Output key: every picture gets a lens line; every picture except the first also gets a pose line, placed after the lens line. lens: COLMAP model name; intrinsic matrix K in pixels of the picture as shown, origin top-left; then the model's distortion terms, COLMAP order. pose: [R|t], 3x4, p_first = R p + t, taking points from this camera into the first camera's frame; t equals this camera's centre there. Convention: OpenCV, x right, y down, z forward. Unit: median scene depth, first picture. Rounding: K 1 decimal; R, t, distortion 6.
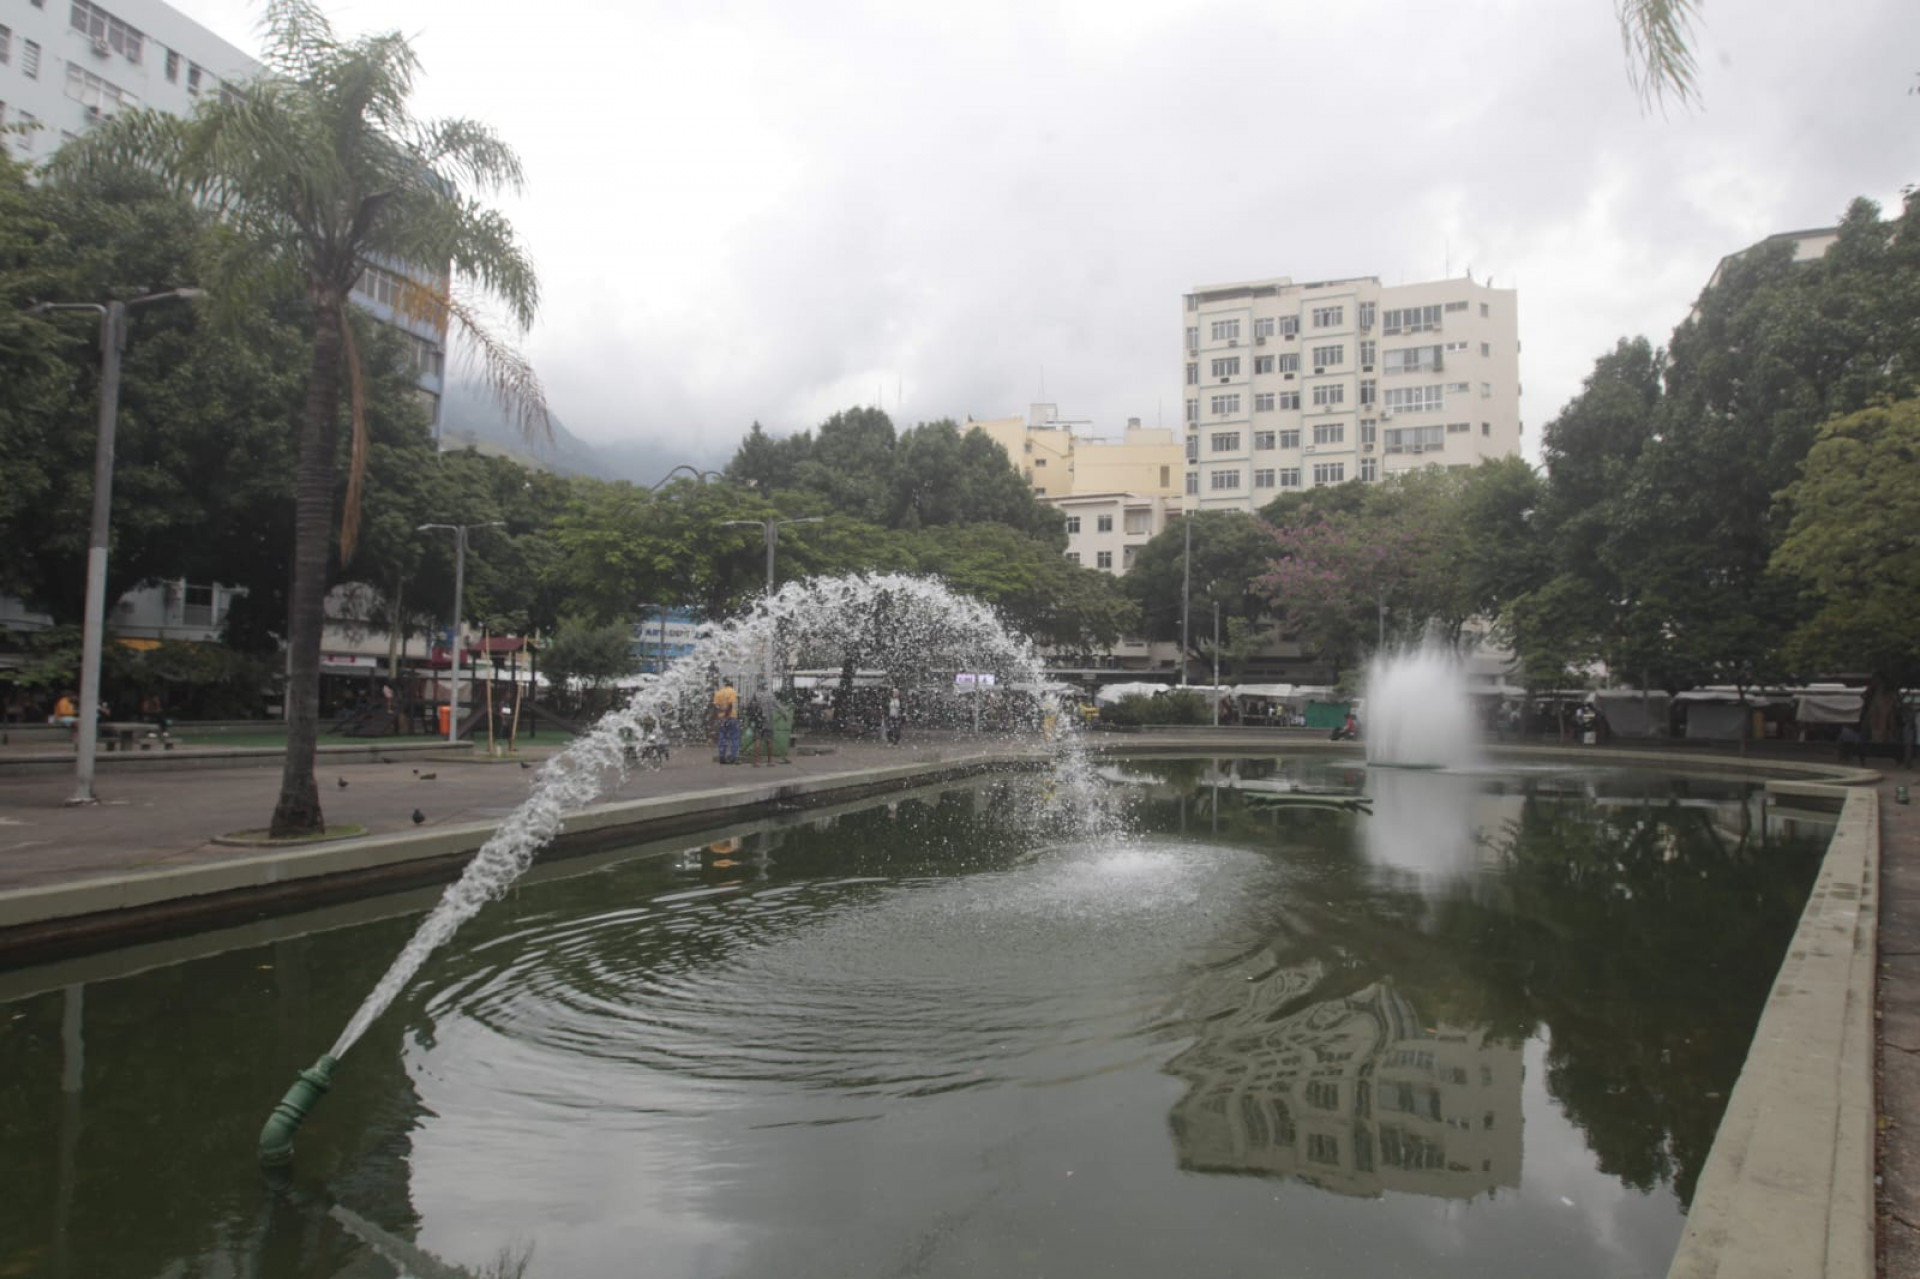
lens RADIAL K [[1133.0, 0, 960.3], [0, 1133.0, 644.9], [0, 0, 1]] dist [-0.062427, 0.026062]
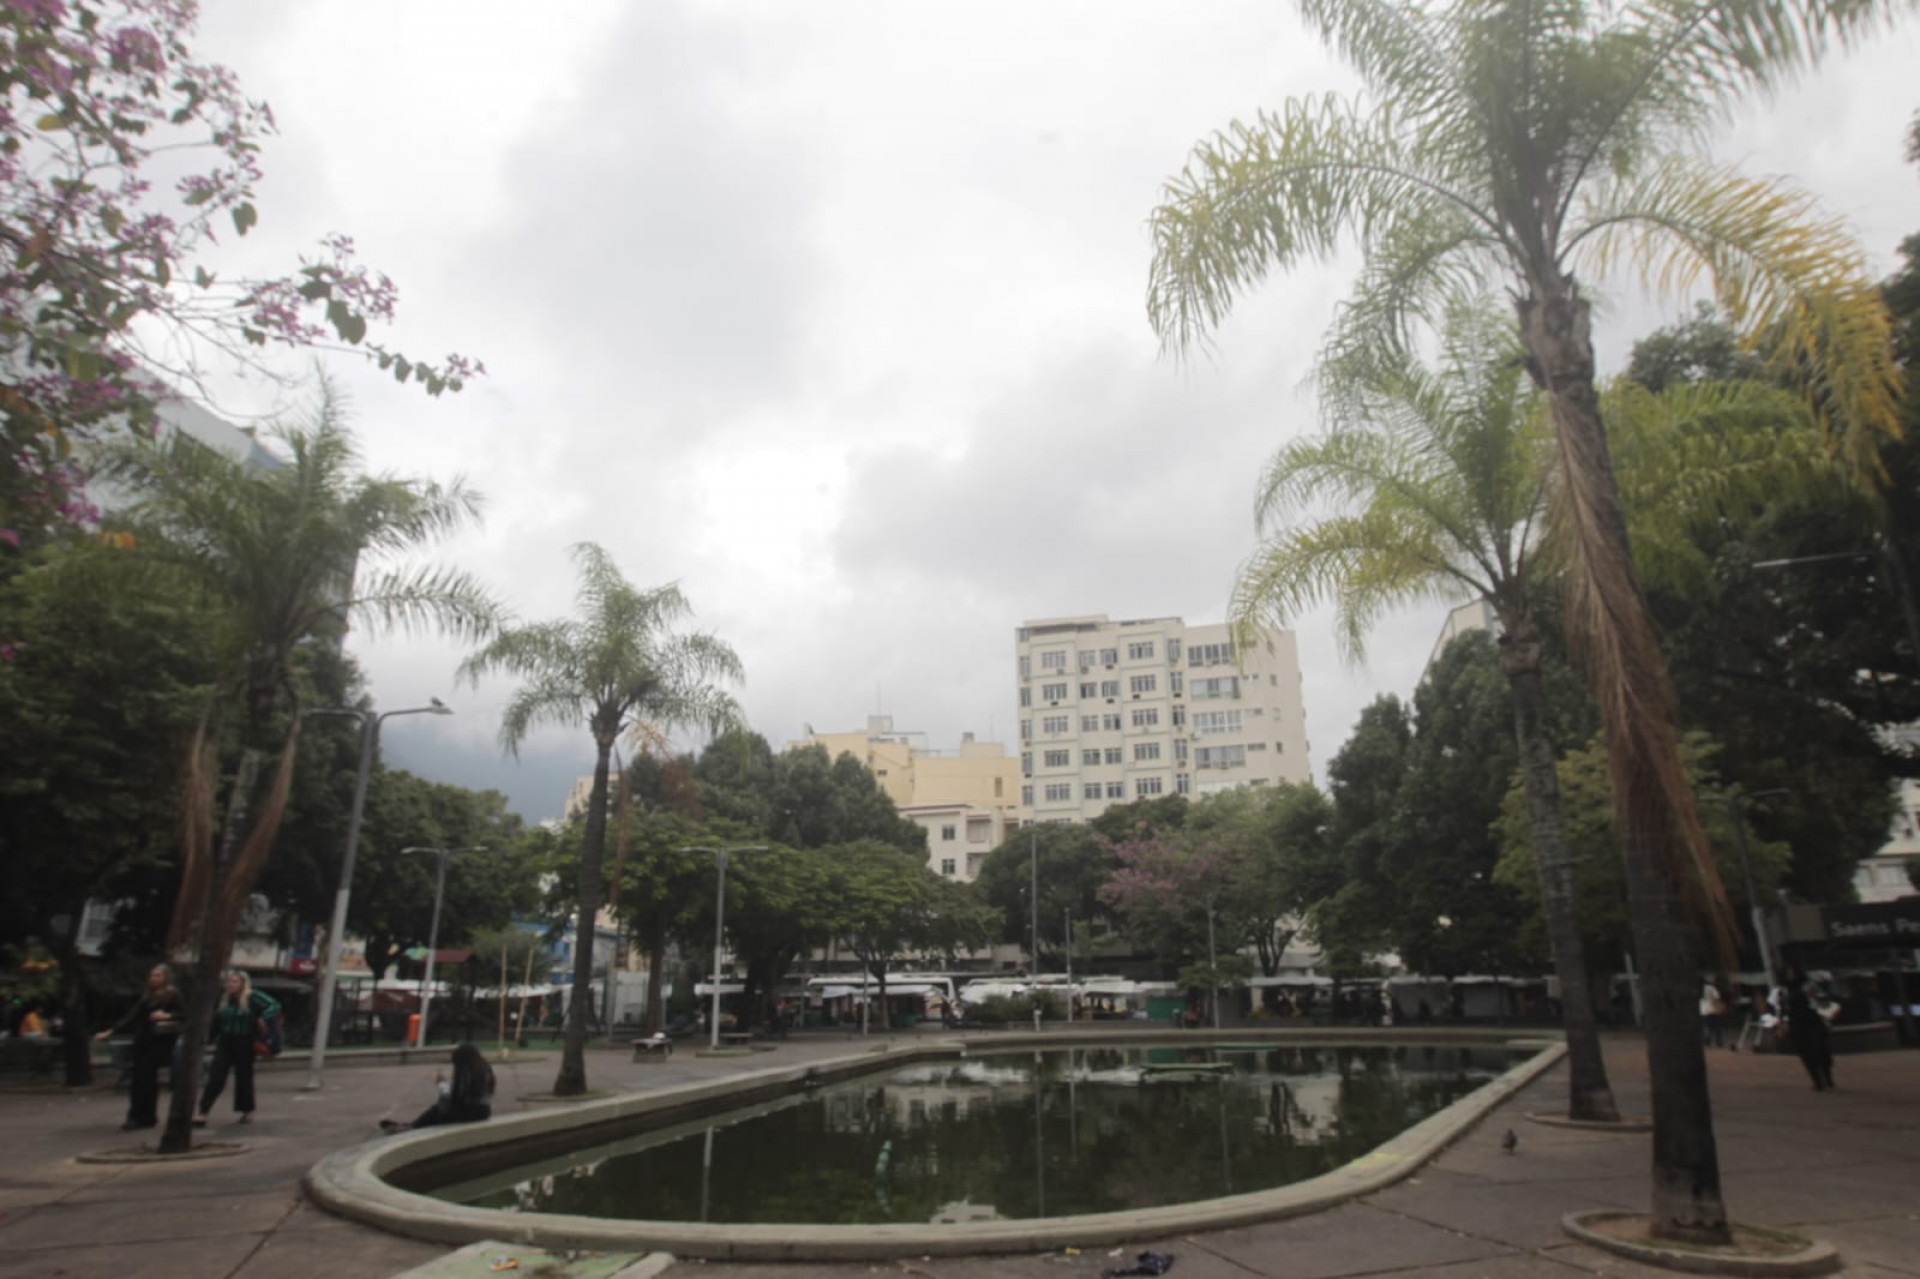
lens RADIAL K [[1133.0, 0, 964.3], [0, 1133.0, 654.0], [0, 0, 1]] dist [-0.062427, 0.026062]
pose [[0.986517, 0.022857, 0.162057, -0.056521], [0.018738, 0.967914, -0.250582, -0.002591], [-0.162584, 0.250240, 0.954435, -0.112257]]
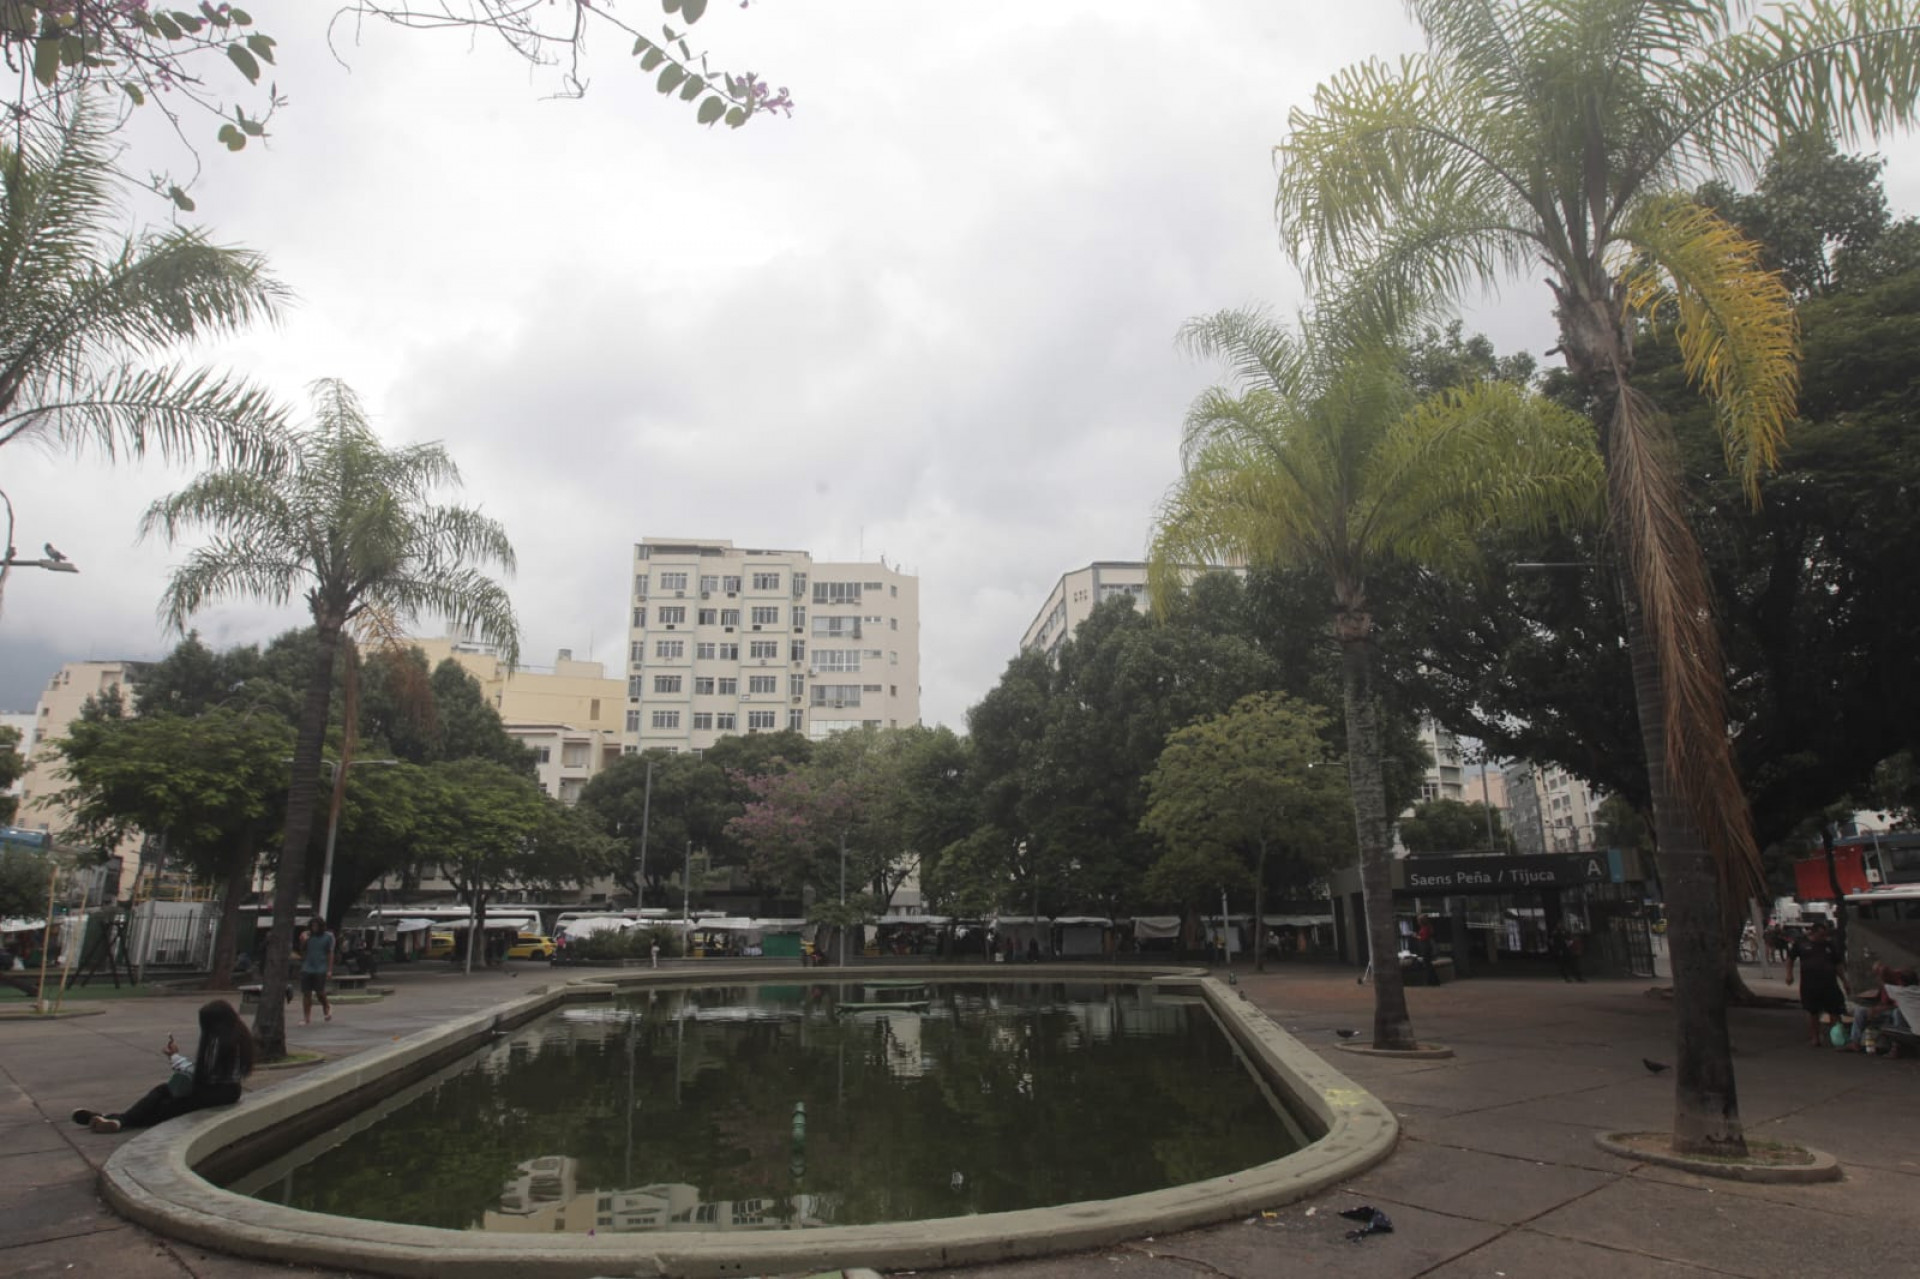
lens RADIAL K [[1147.1, 0, 965.6], [0, 1147.1, 635.2], [0, 0, 1]] dist [-0.061562, 0.023550]
pose [[0.859243, 0.100700, 0.501558, -0.101652], [0.005442, 0.978580, -0.205796, -0.003899], [-0.511538, 0.179558, 0.840290, -0.081663]]
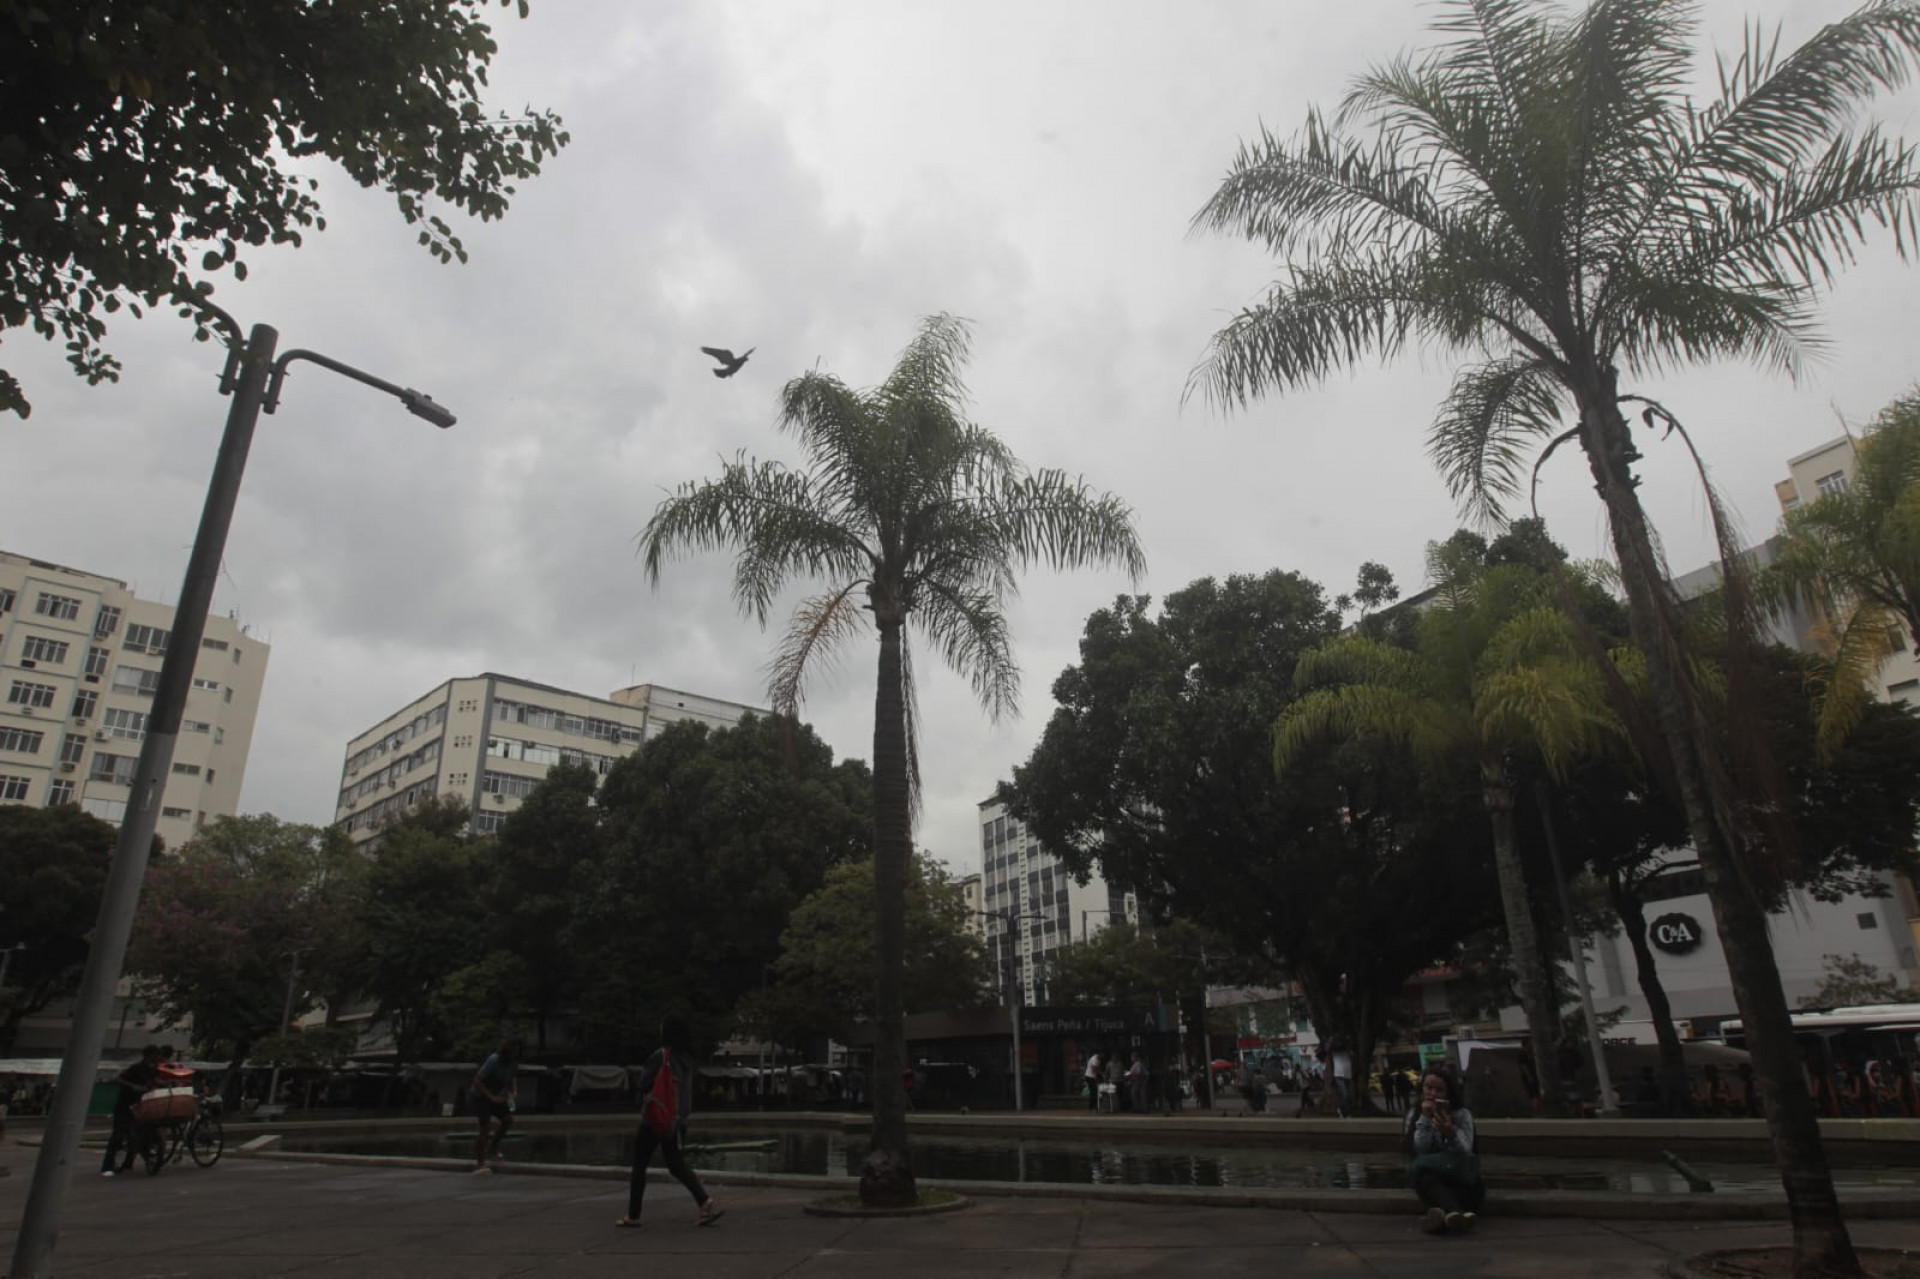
lens RADIAL K [[1147.1, 0, 986.6], [0, 1147.1, 661.4], [0, 0, 1]] dist [-0.061562, 0.023550]
pose [[0.339918, 0.302973, 0.890316, -0.247847], [-0.011490, 0.947954, -0.318200, 0.010726], [-0.940385, 0.097932, 0.325708, 0.094672]]
